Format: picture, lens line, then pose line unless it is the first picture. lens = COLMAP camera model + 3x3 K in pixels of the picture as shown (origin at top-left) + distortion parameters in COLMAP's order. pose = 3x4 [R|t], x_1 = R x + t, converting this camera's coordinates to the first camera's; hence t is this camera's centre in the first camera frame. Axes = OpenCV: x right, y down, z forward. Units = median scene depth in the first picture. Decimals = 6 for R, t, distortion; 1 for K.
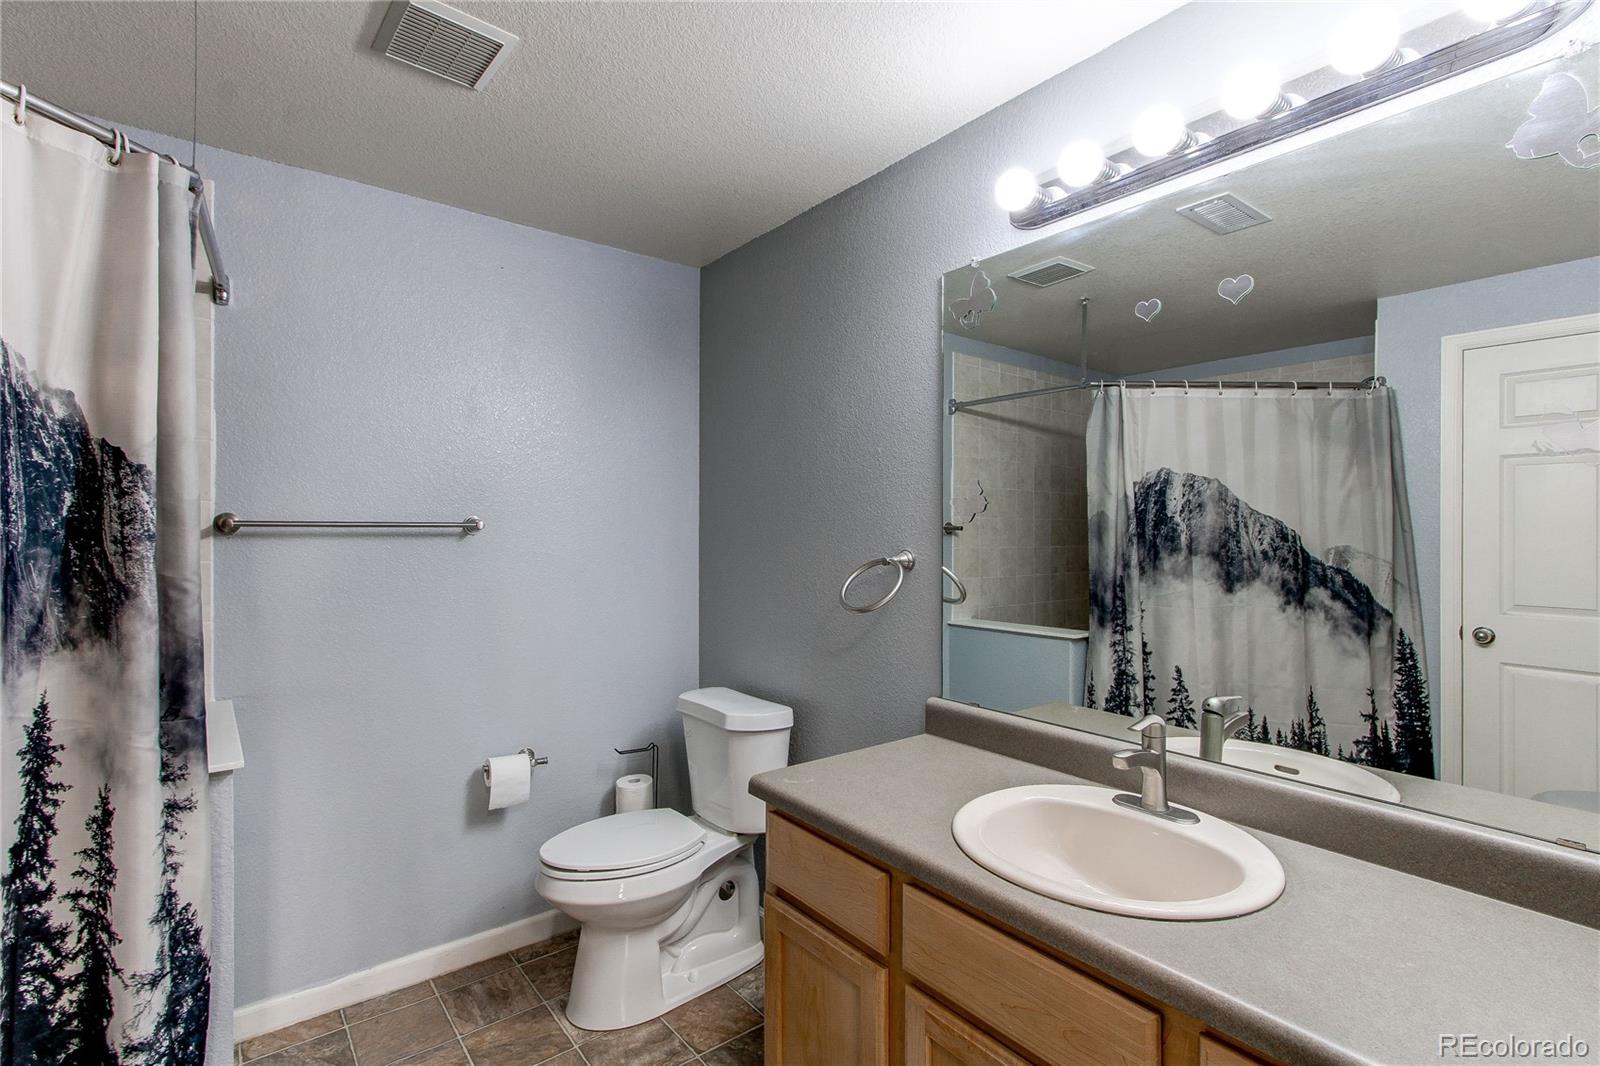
lens RADIAL K [[737.6, 0, 797.6], [0, 737.6, 532.0], [0, 0, 1]] dist [-0.000461, -0.000235]
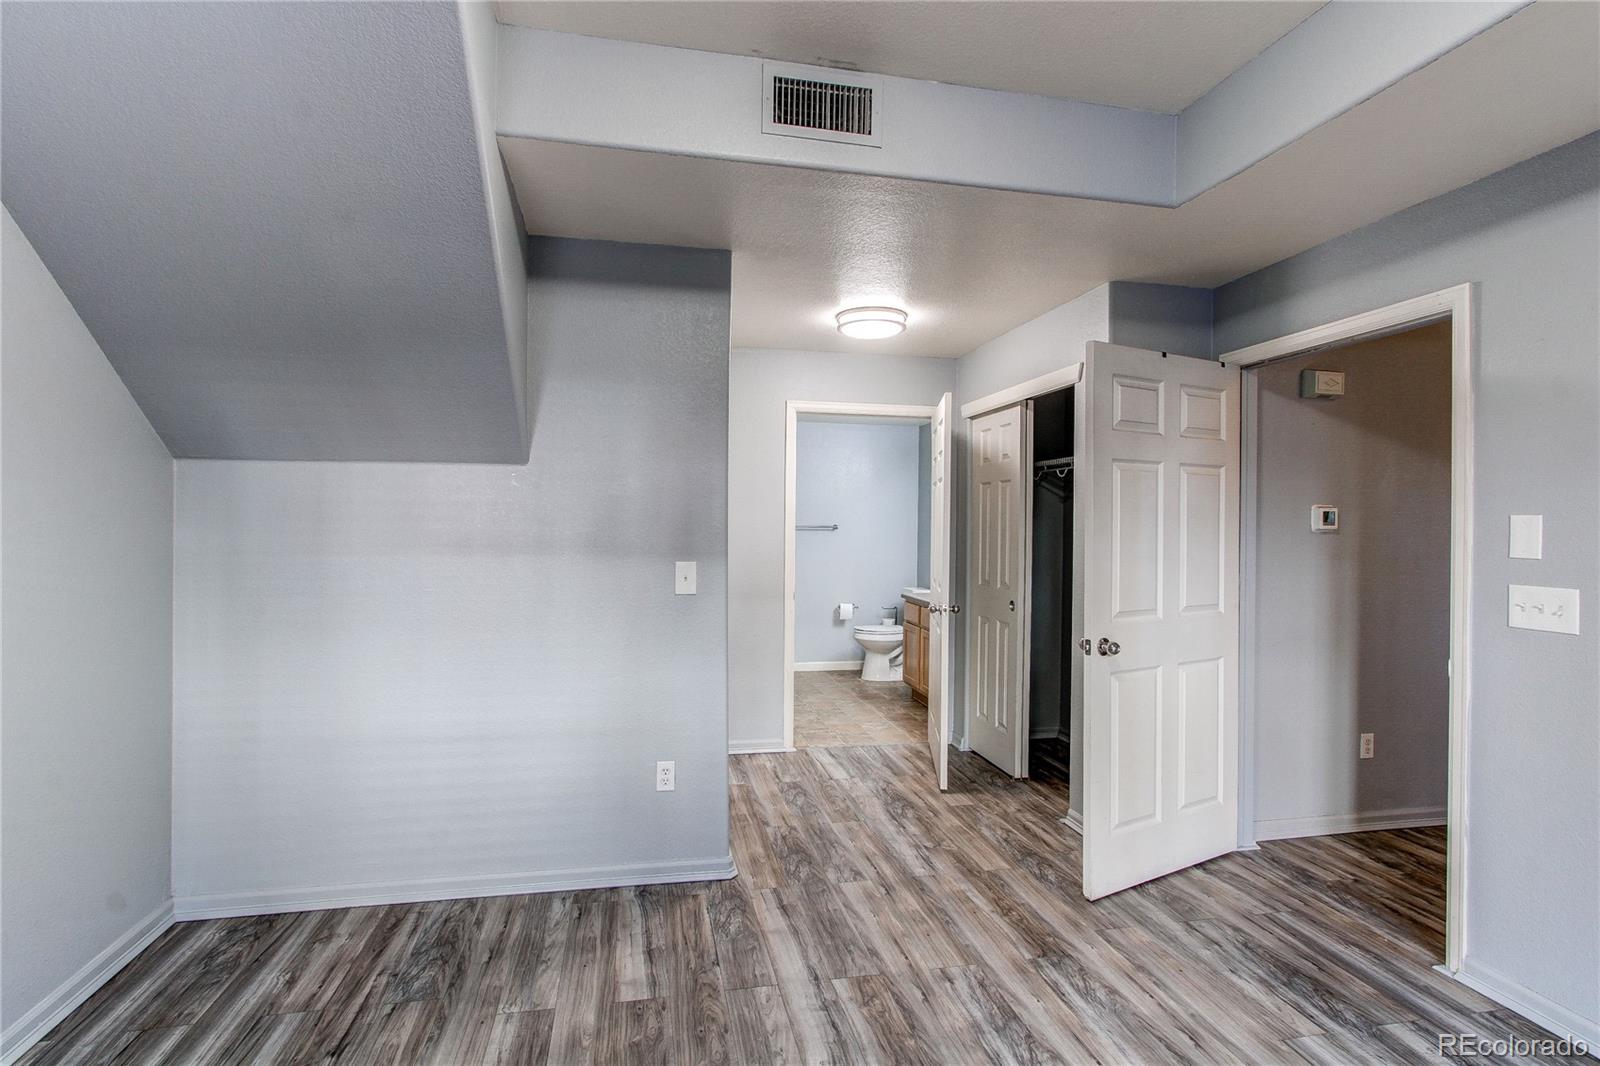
lens RADIAL K [[793.2, 0, 799.6], [0, 793.2, 530.8], [0, 0, 1]] dist [0.000287, 0.000398]
pose [[0.896123, 0.011761, -0.443649, 1.708074], [-0.009408, 0.999928, 0.007504, -0.027461], [0.443705, -0.002550, 0.896169, -3.900205]]
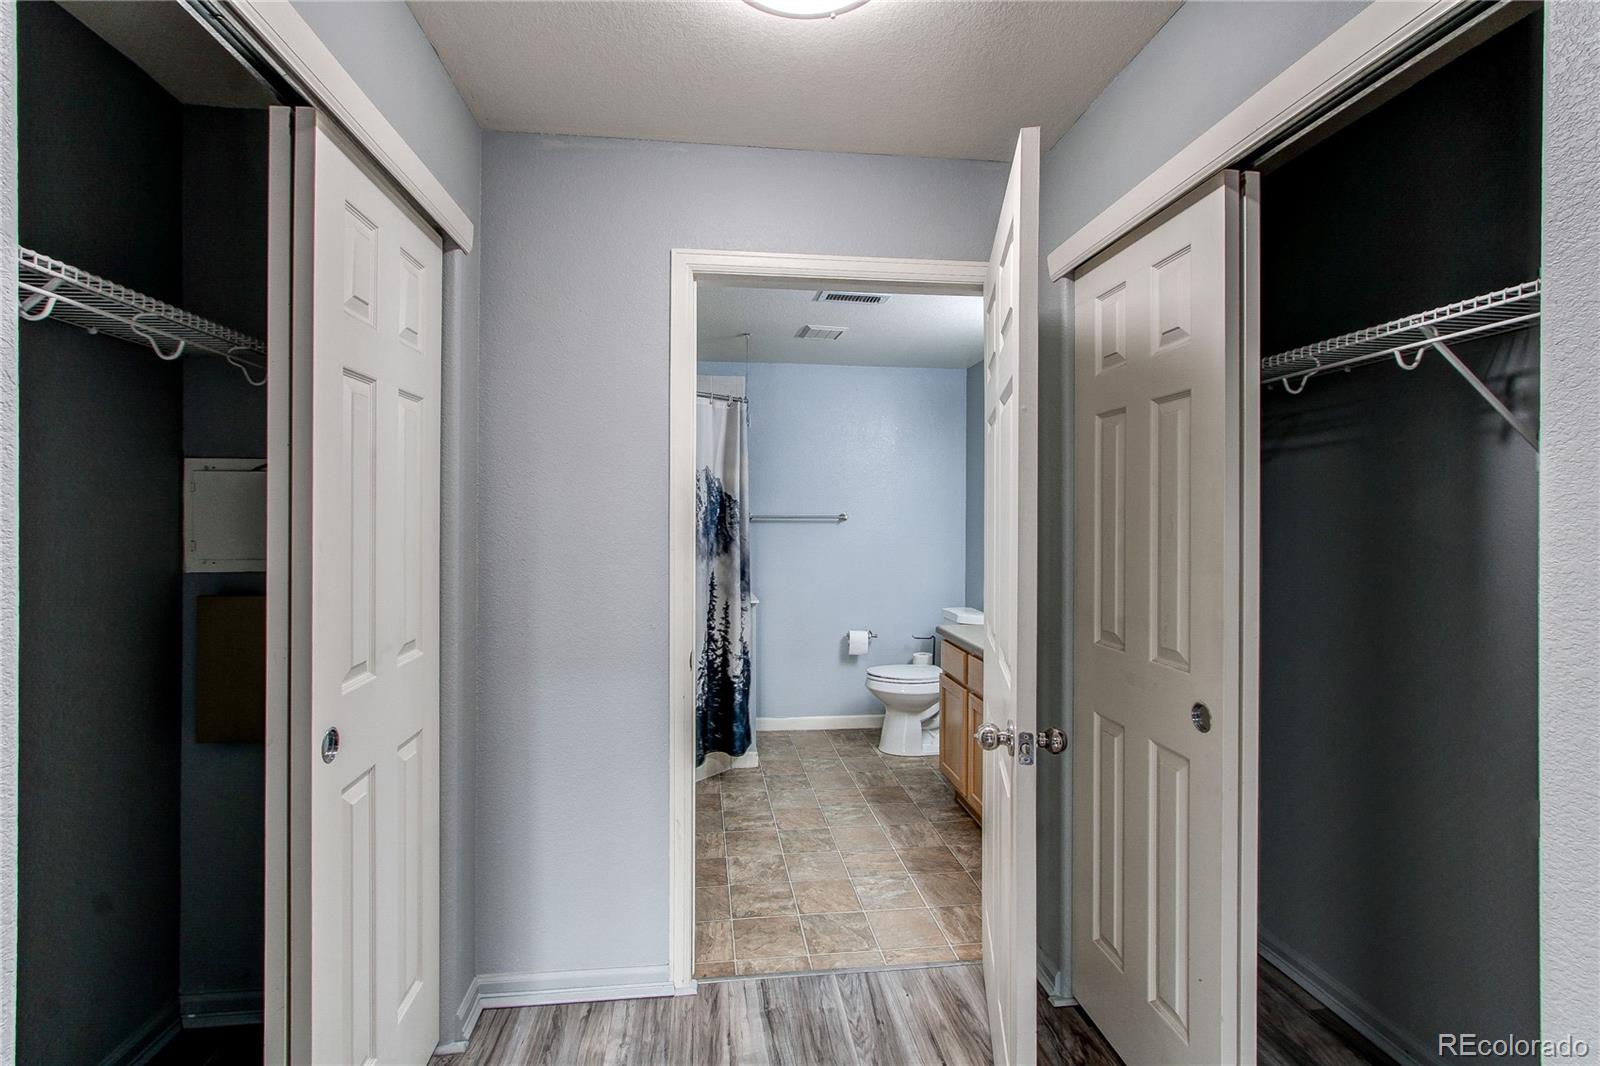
lens RADIAL K [[737.6, 0, 801.0], [0, 737.6, 523.3], [0, 0, 1]] dist [-0.000461, -0.000235]
pose [[0.857401, 0.005752, -0.514616, 1.018139], [-0.002160, 0.999969, 0.007577, -0.014316], [0.514644, -0.005385, 0.857387, -1.624521]]
